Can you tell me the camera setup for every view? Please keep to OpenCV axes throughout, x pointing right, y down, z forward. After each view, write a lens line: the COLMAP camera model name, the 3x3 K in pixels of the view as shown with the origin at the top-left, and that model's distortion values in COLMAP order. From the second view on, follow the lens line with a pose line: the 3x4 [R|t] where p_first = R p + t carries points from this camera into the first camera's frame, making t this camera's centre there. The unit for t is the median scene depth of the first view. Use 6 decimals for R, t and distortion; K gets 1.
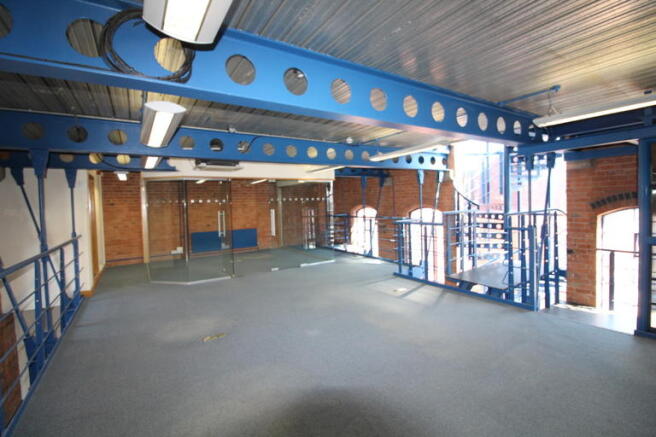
lens RADIAL K [[305.5, 0, 328.0], [0, 305.5, 218.5], [0, 0, 1]] dist [-0.000414, 0.000032]
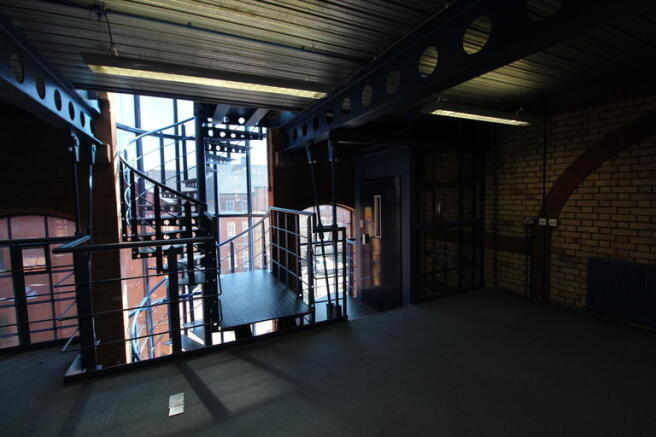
lens RADIAL K [[305.5, 0, 328.0], [0, 305.5, 218.5], [0, 0, 1]] dist [-0.000414, 0.000032]
pose [[0.110674, -0.052806, 0.992453, -0.157442], [0.067748, 0.996666, 0.045475, -0.029579], [-0.991545, 0.062204, 0.113883, 0.774743]]
